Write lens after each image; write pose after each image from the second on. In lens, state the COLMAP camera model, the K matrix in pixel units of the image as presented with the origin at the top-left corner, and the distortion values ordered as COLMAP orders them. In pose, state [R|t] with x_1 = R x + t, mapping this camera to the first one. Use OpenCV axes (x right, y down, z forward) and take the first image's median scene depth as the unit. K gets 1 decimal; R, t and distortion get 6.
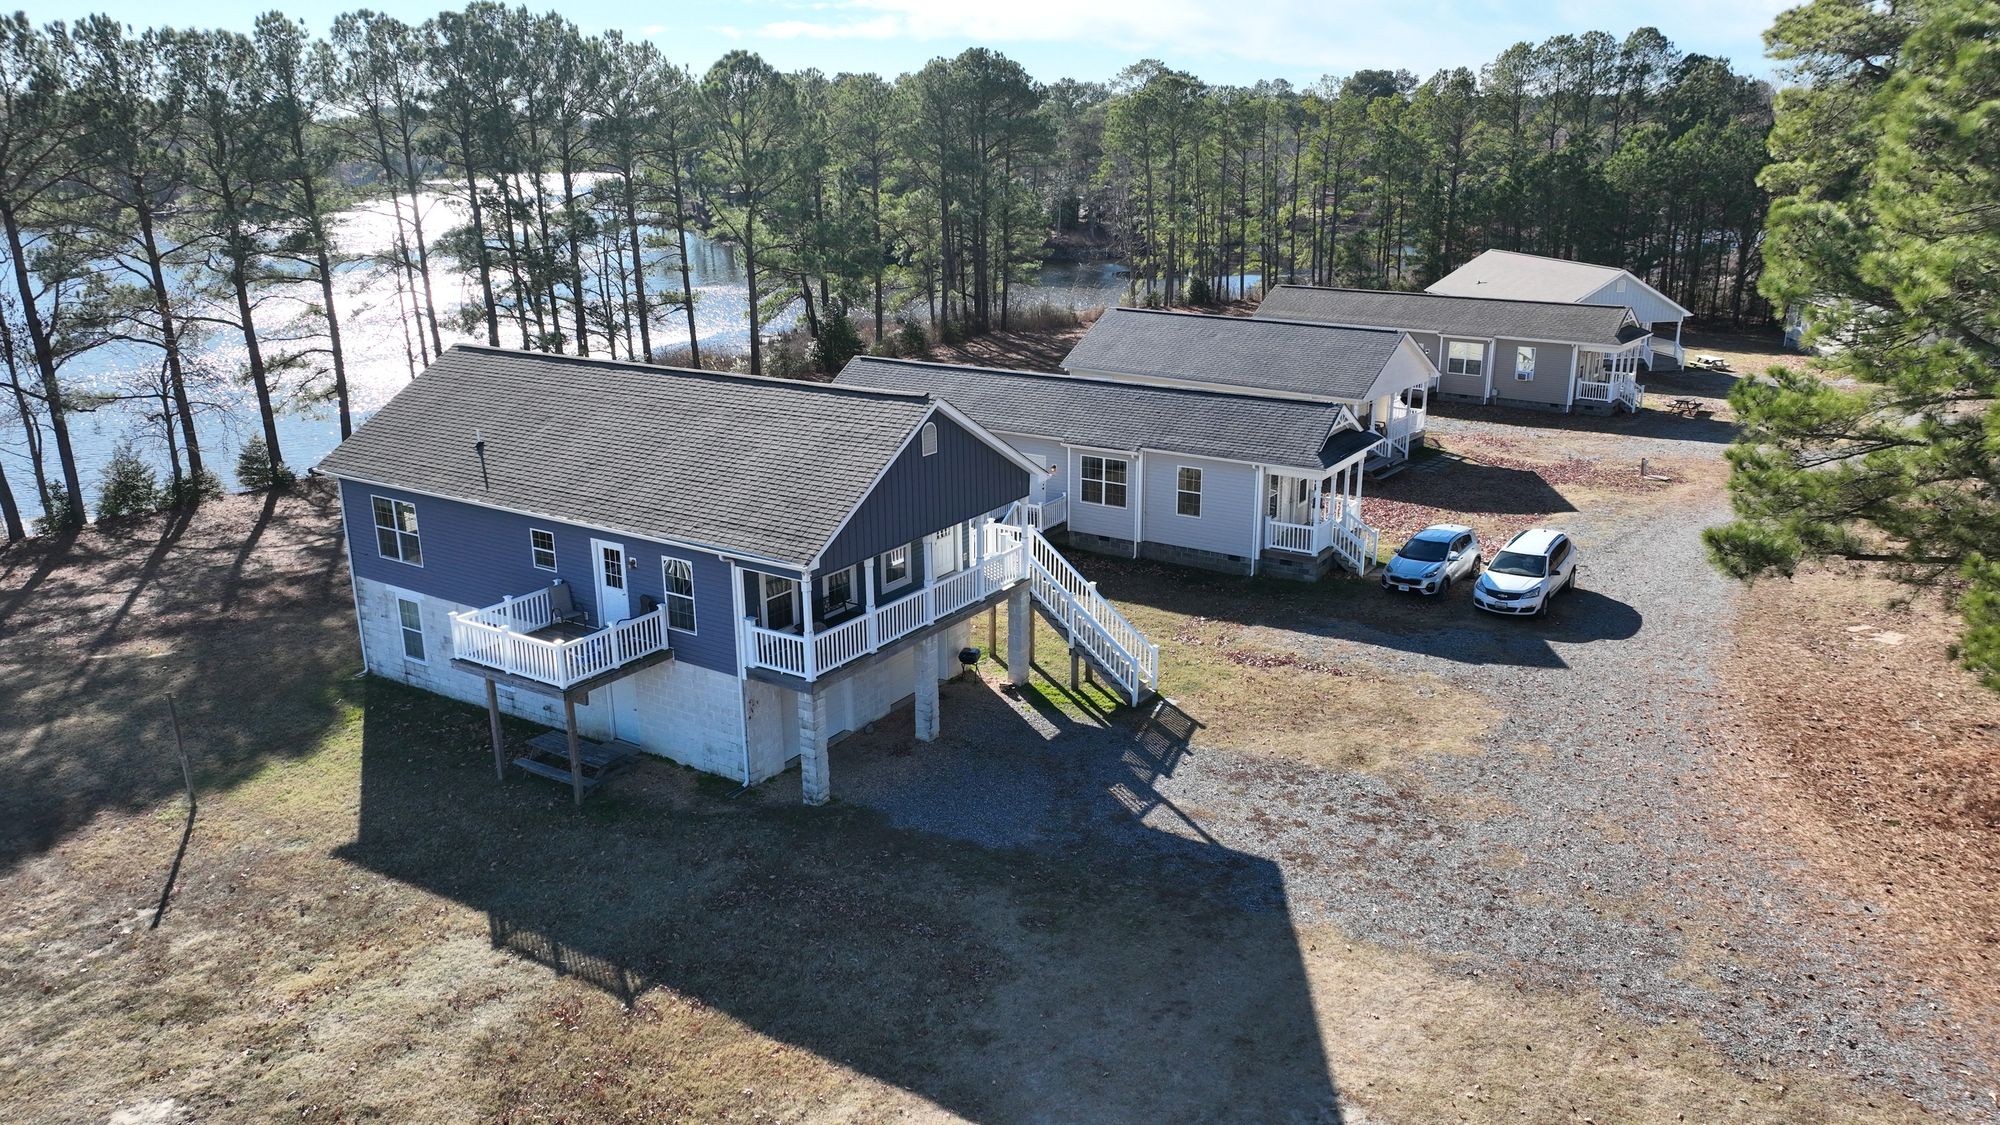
lens RADIAL K [[1402.7, 0, 1000.0], [0, 1402.7, 562.5], [0, 0, 1]] dist [0.003072, 0.011036]
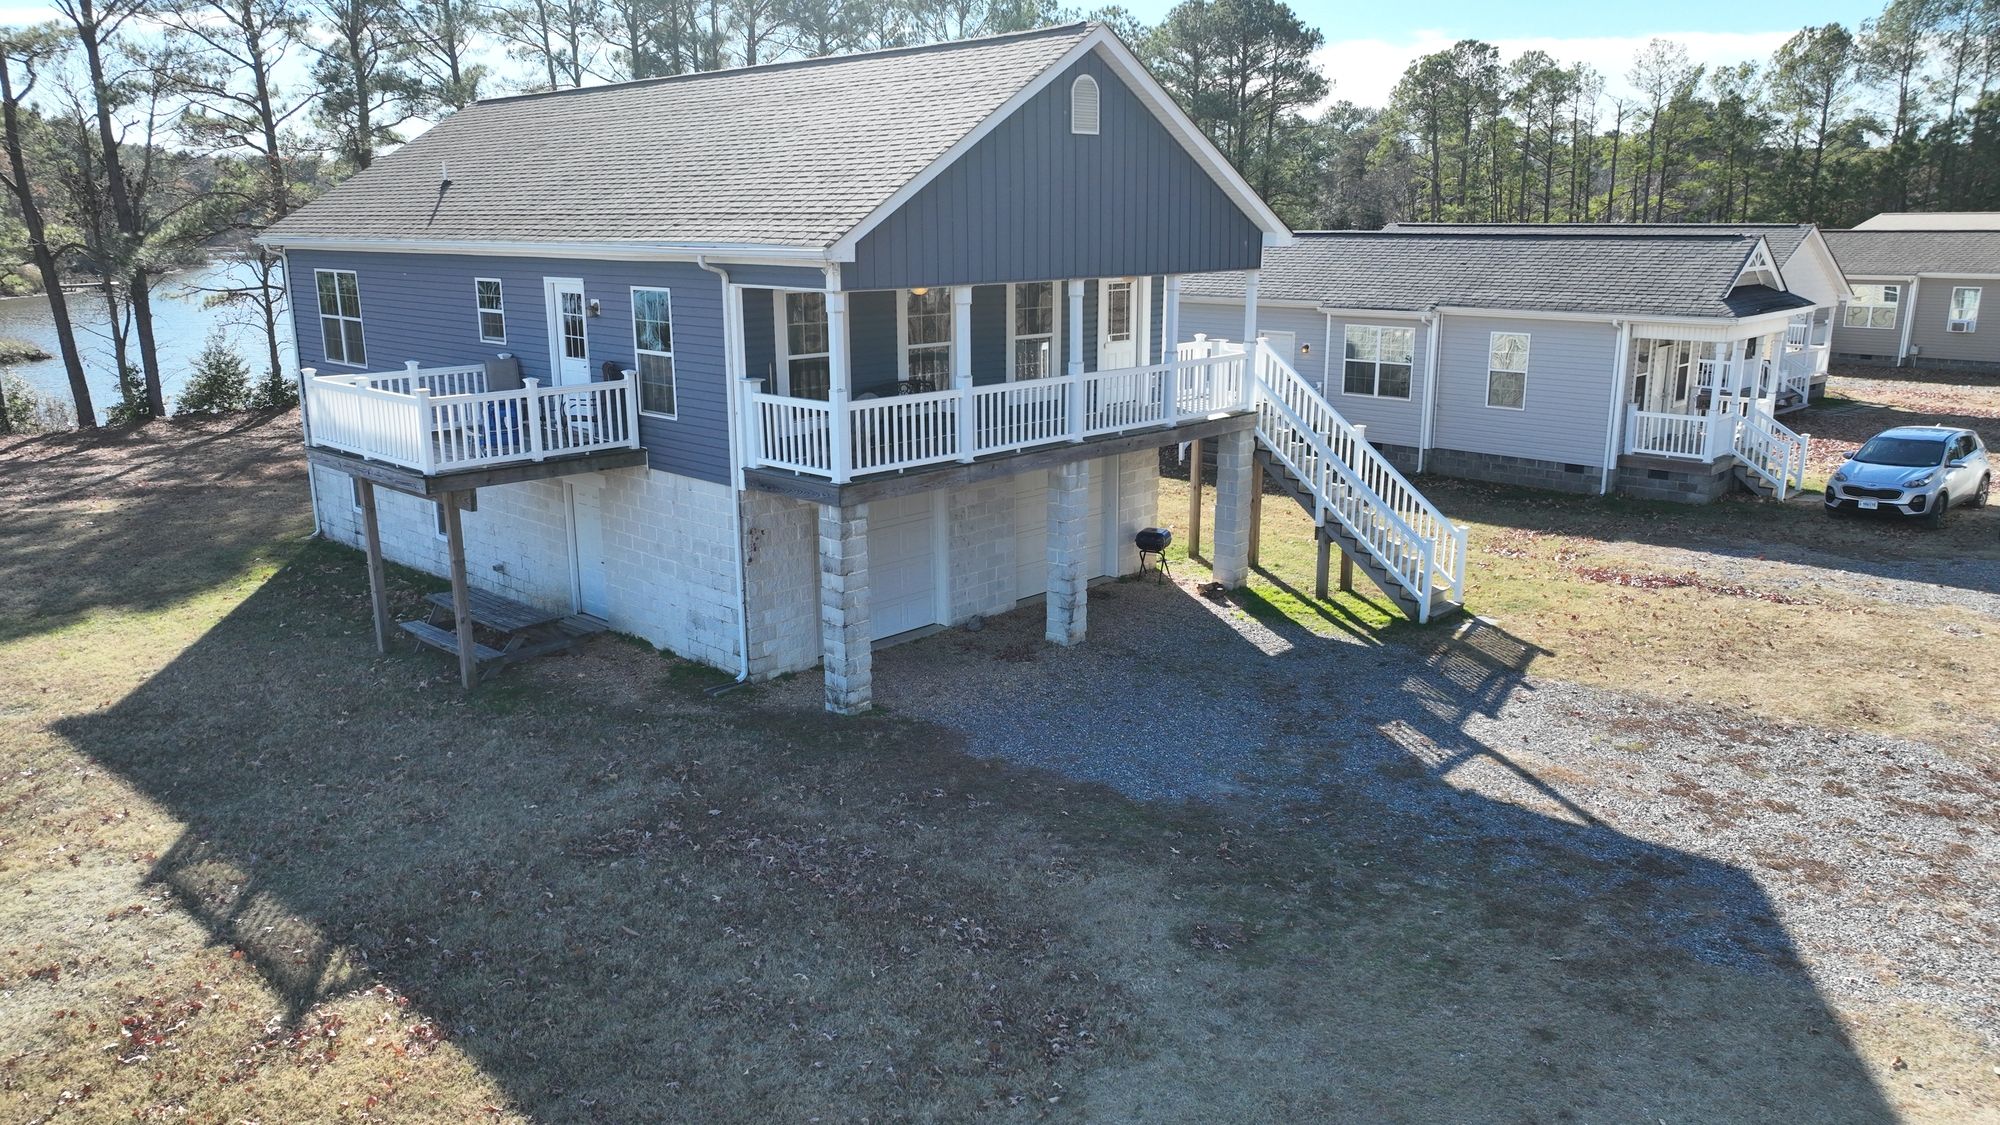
lens RADIAL K [[1402.7, 0, 1000.0], [0, 1402.7, 562.5], [0, 0, 1]] dist [0.003072, 0.011036]
pose [[0.982907, 0.047891, -0.177764, 0.026741], [-0.057002, 0.997291, -0.046502, 0.127313], [0.175056, 0.055840, 0.982974, 0.424889]]
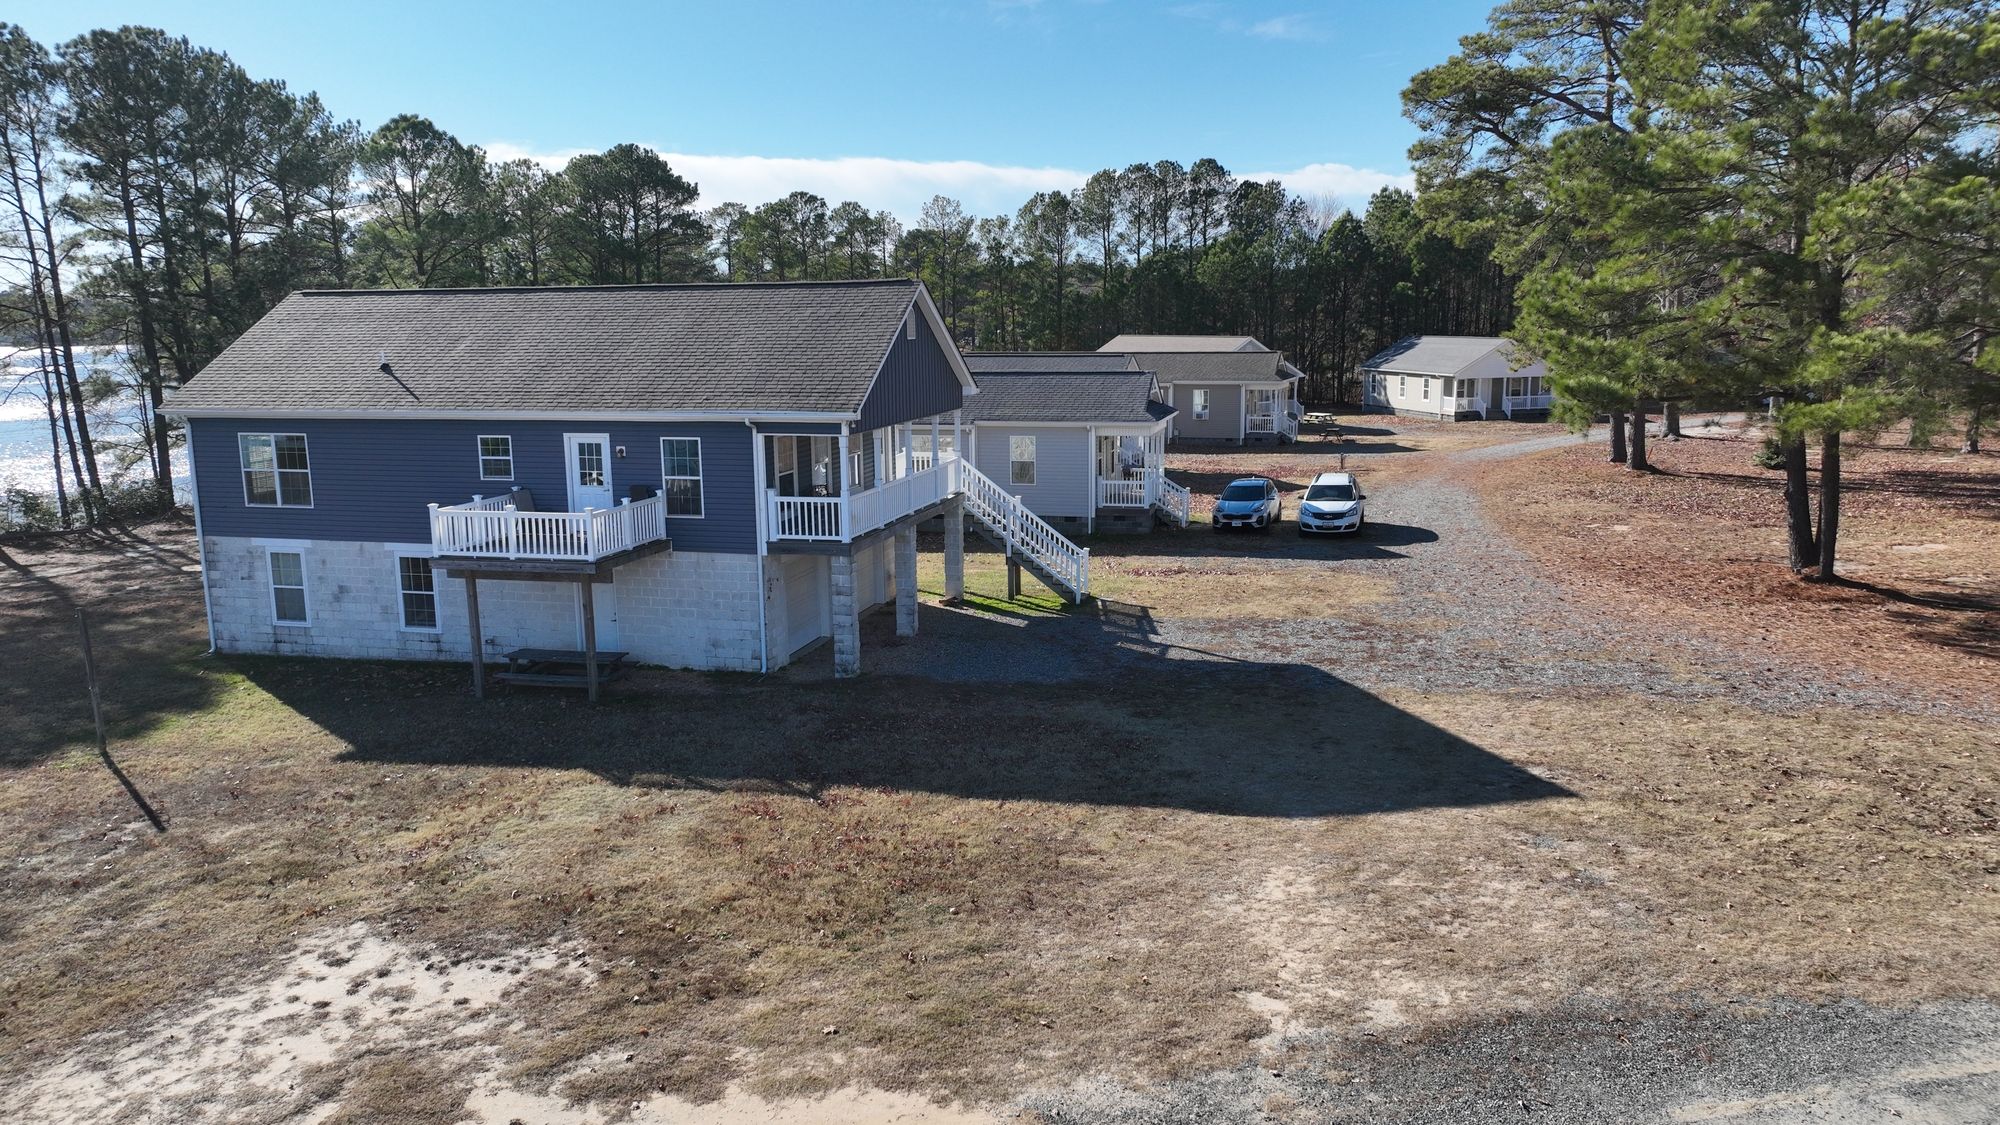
lens RADIAL K [[1402.7, 0, 1000.0], [0, 1402.7, 562.5], [0, 0, 1]] dist [0.003072, 0.011036]
pose [[0.945956, -0.059650, 0.318762, -0.319853], [0.098364, 0.989407, -0.106758, 0.196706], [-0.309017, 0.132343, 0.941803, 0.037159]]
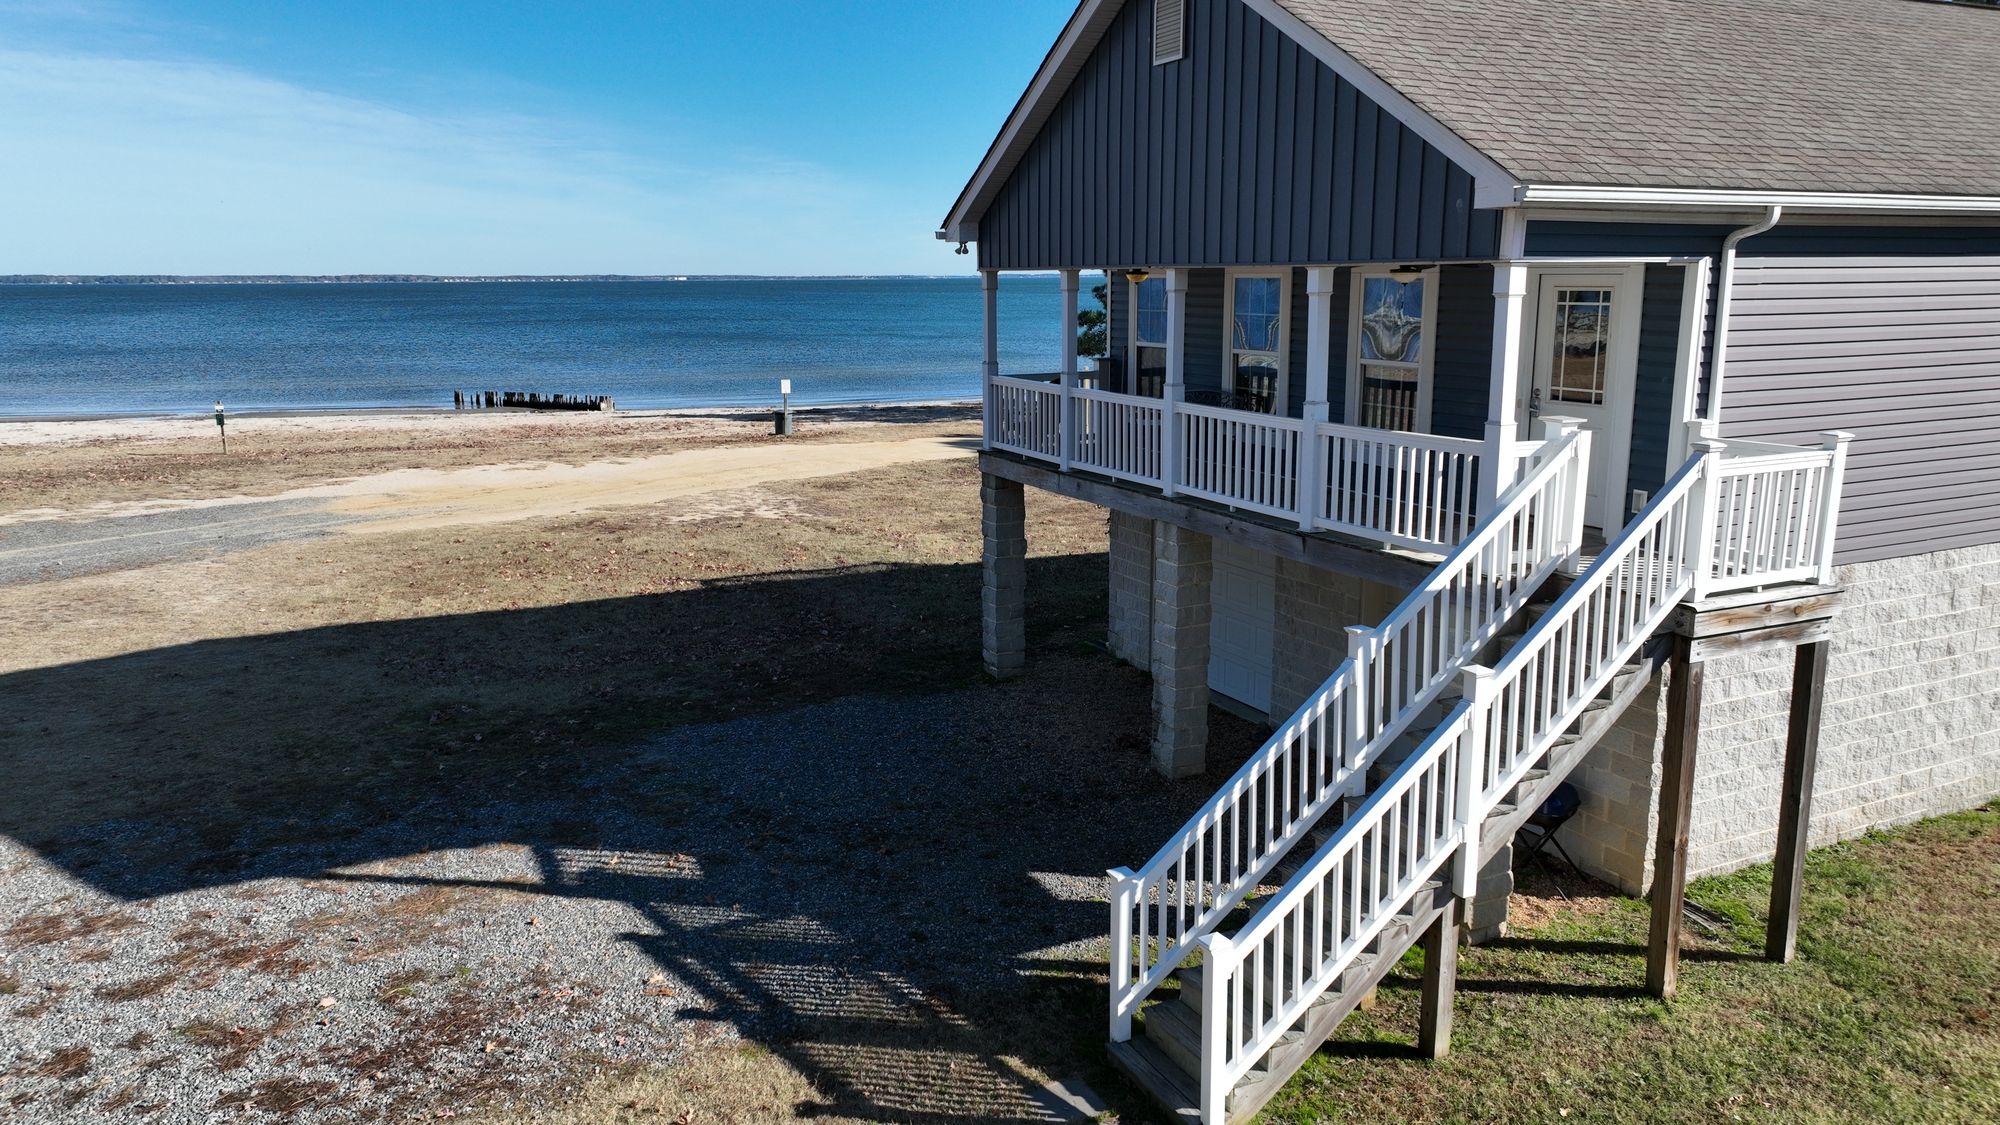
lens RADIAL K [[1402.7, 0, 1000.0], [0, 1402.7, 562.5], [0, 0, 1]] dist [0.003072, 0.011036]
pose [[-0.512498, 0.181794, -0.839224, 0.342858], [-0.240897, 0.907645, 0.343727, -0.071881], [0.824206, 0.378326, -0.421372, 1.168939]]
